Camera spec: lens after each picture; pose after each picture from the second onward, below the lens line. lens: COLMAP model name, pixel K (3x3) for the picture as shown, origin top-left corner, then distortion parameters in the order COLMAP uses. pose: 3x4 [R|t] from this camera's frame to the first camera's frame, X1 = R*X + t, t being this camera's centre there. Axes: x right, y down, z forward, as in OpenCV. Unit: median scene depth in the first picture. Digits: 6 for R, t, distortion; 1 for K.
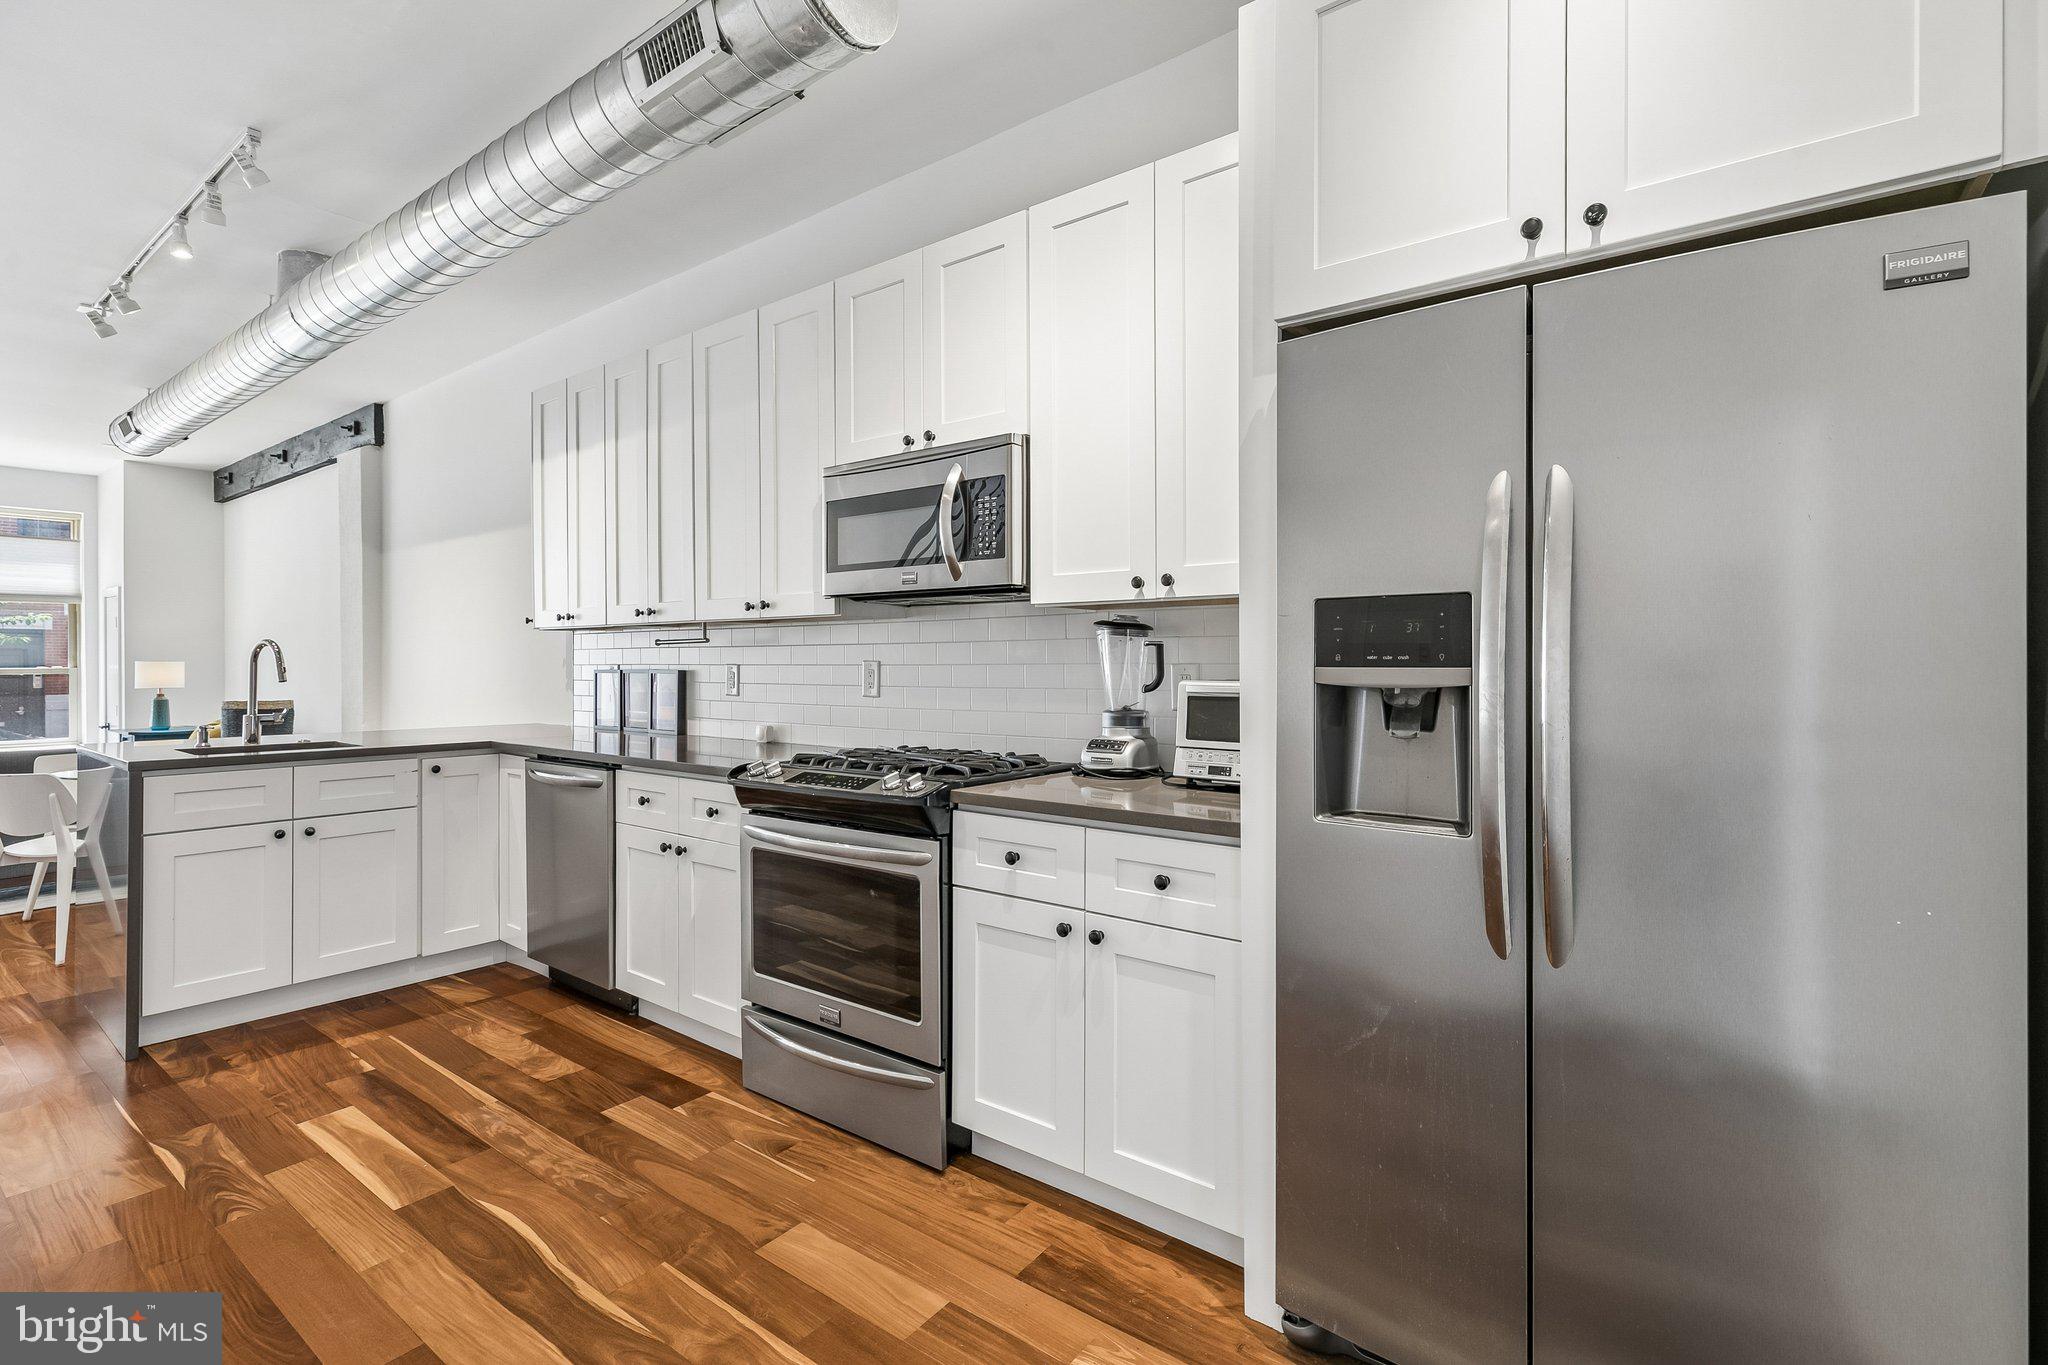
lens RADIAL K [[930.5, 0, 1015.7], [0, 930.5, 665.0], [0, 0, 1]] dist [0.003846, 0.000145]
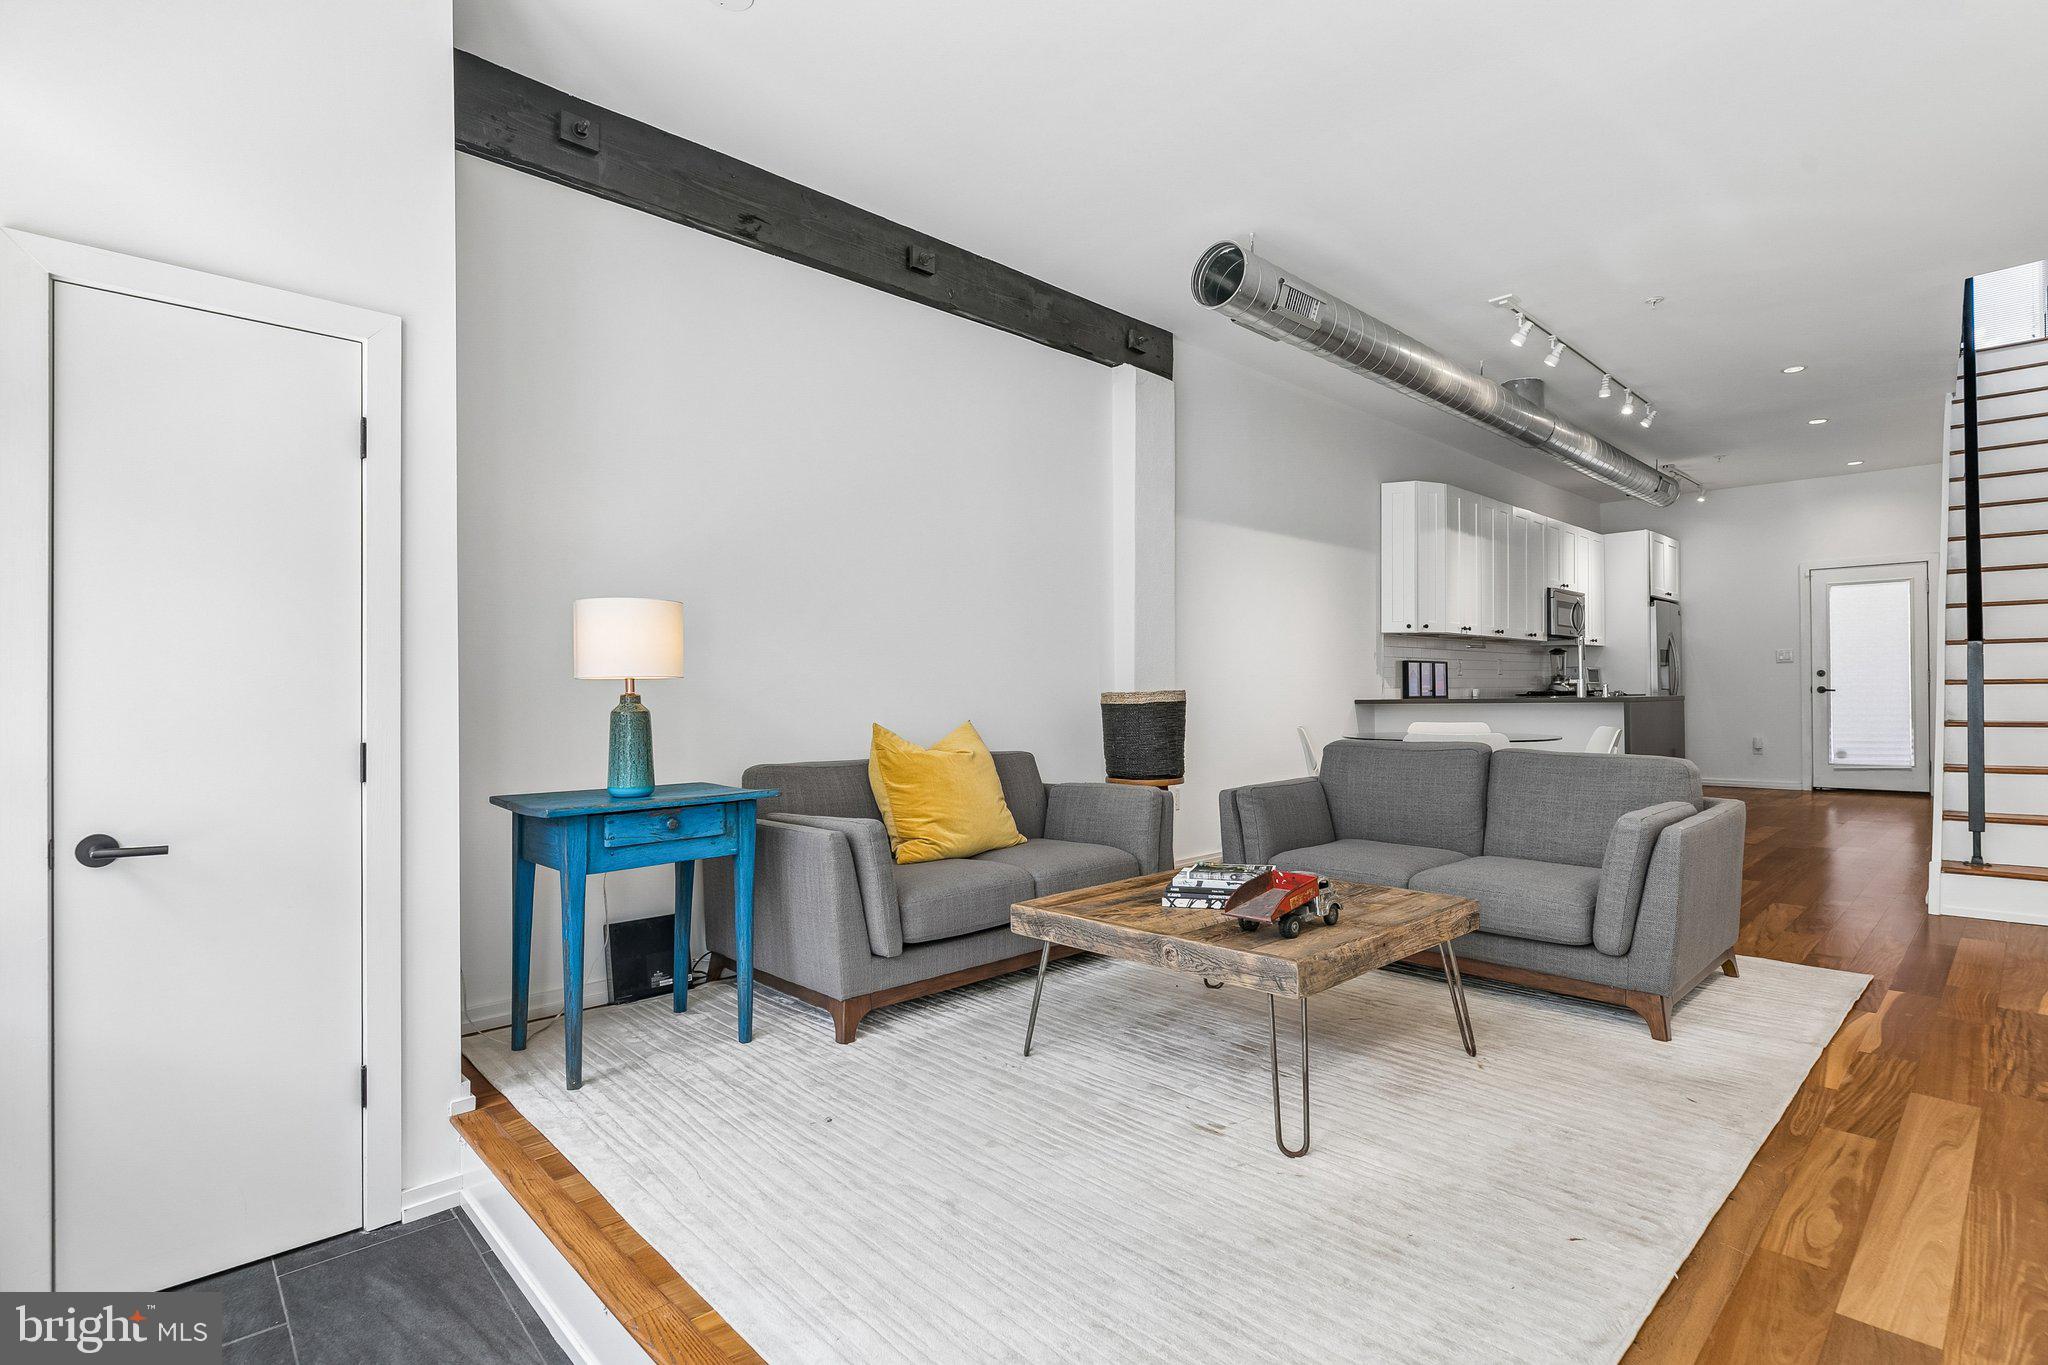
lens RADIAL K [[987.9, 0, 1021.7], [0, 987.9, 689.5], [0, 0, 1]] dist [-0.004683, 0.000204]
pose [[0.159572, 0.004684, 0.987175, -3.446241], [0.011521, 0.999912, -0.006606, 0.091230], [-0.987119, 0.012427, 0.159504, 2.172005]]
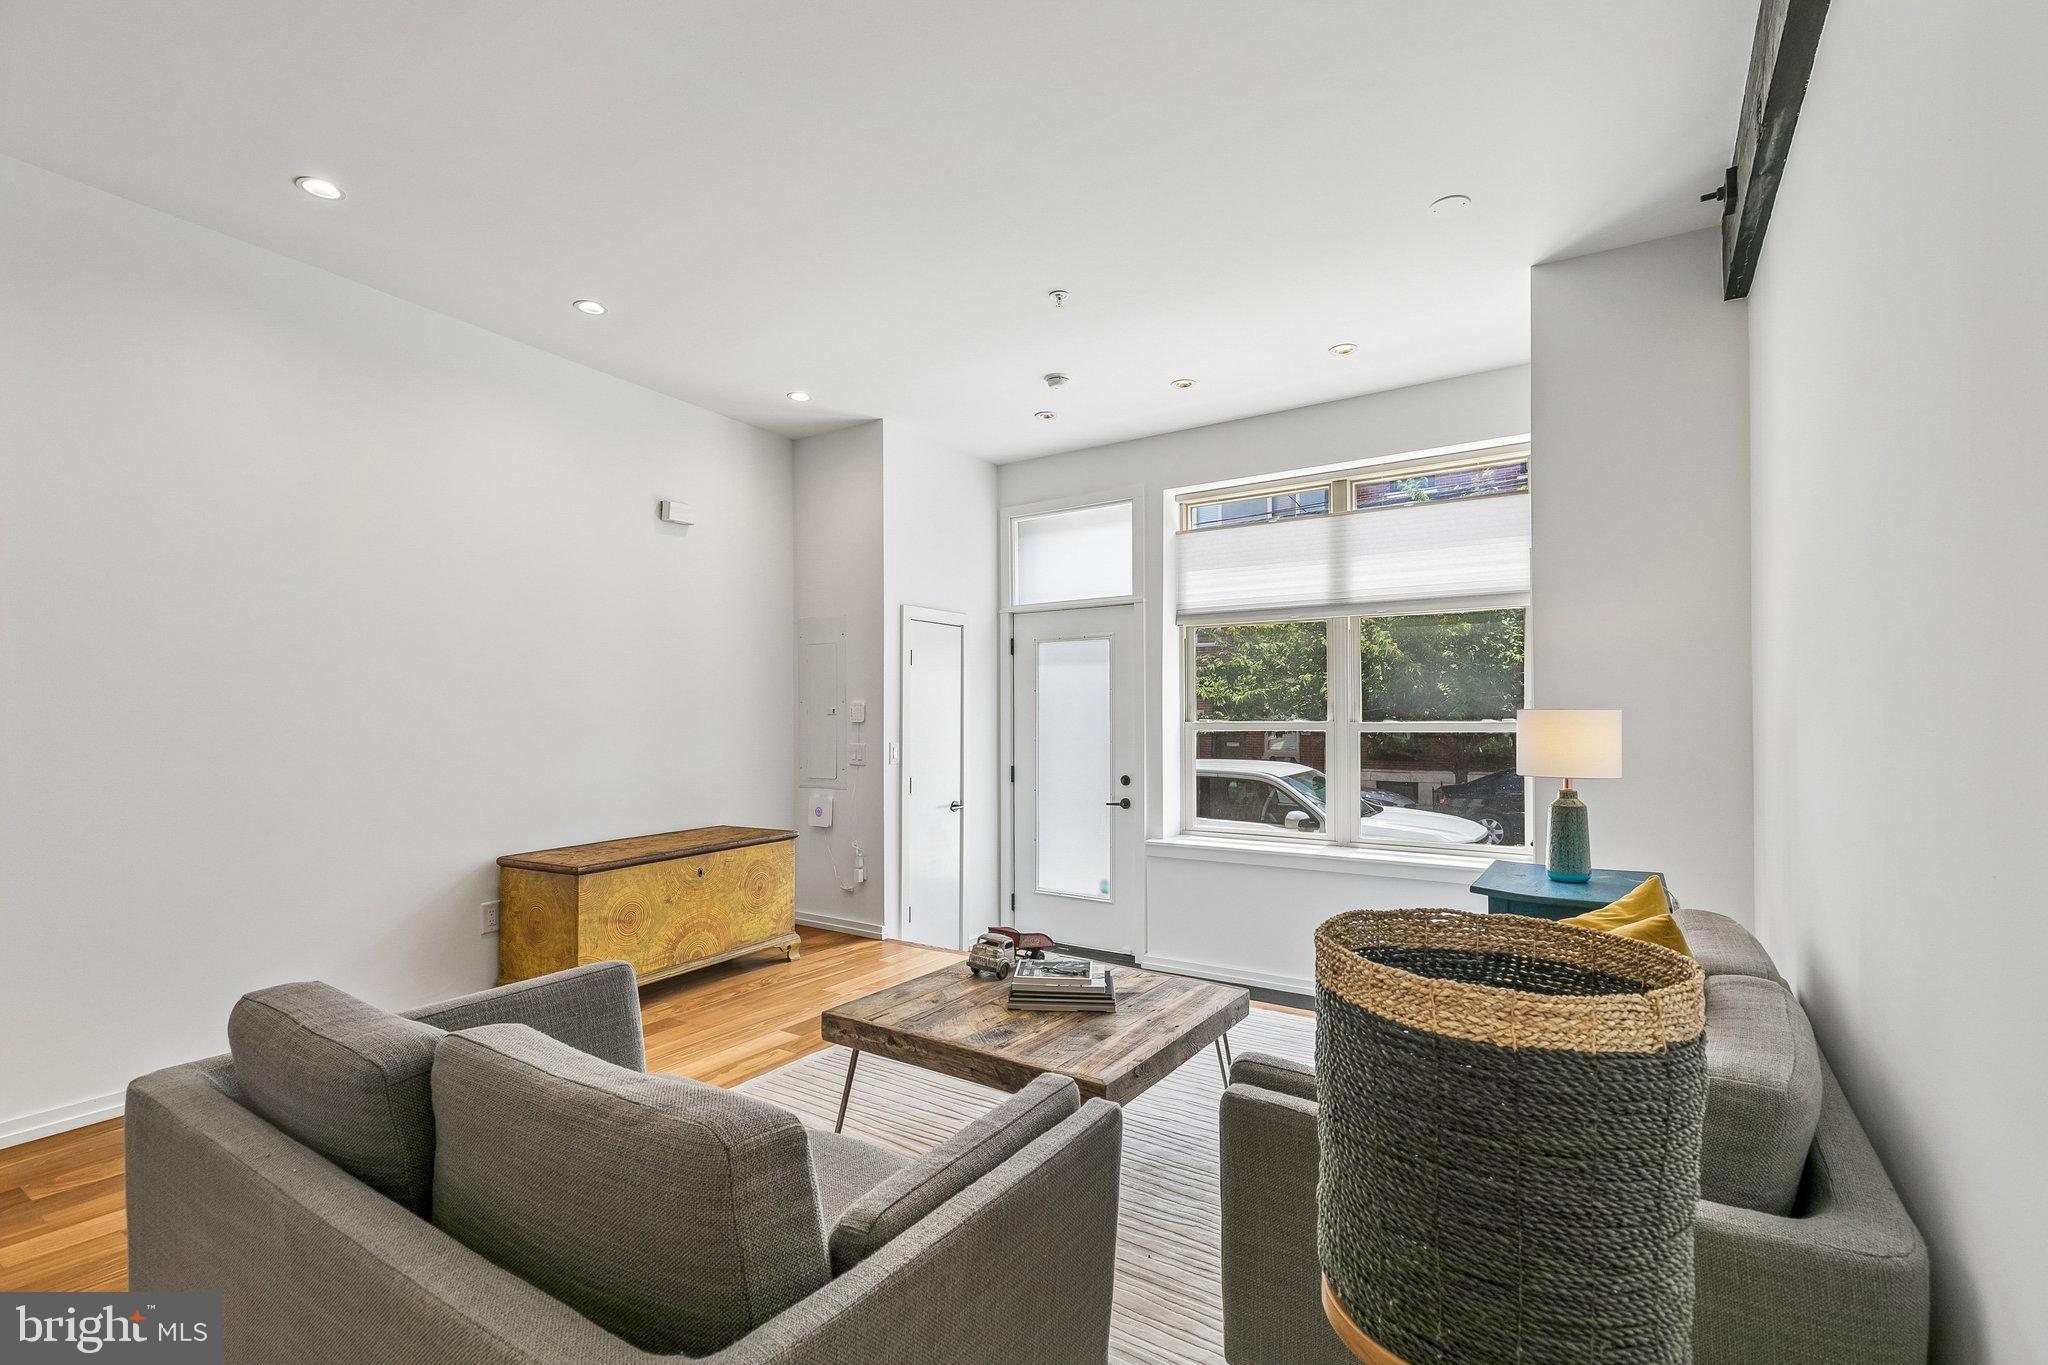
lens RADIAL K [[923.3, 0, 1034.3], [0, 923.3, 707.8], [0, 0, 1]] dist [0.002553, 0.000142]
pose [[0.066656, -0.004976, -0.997764, -1.466209], [-0.002287, 0.999984, -0.005140, -0.004181], [0.997773, 0.002625, 0.066644, 2.032234]]
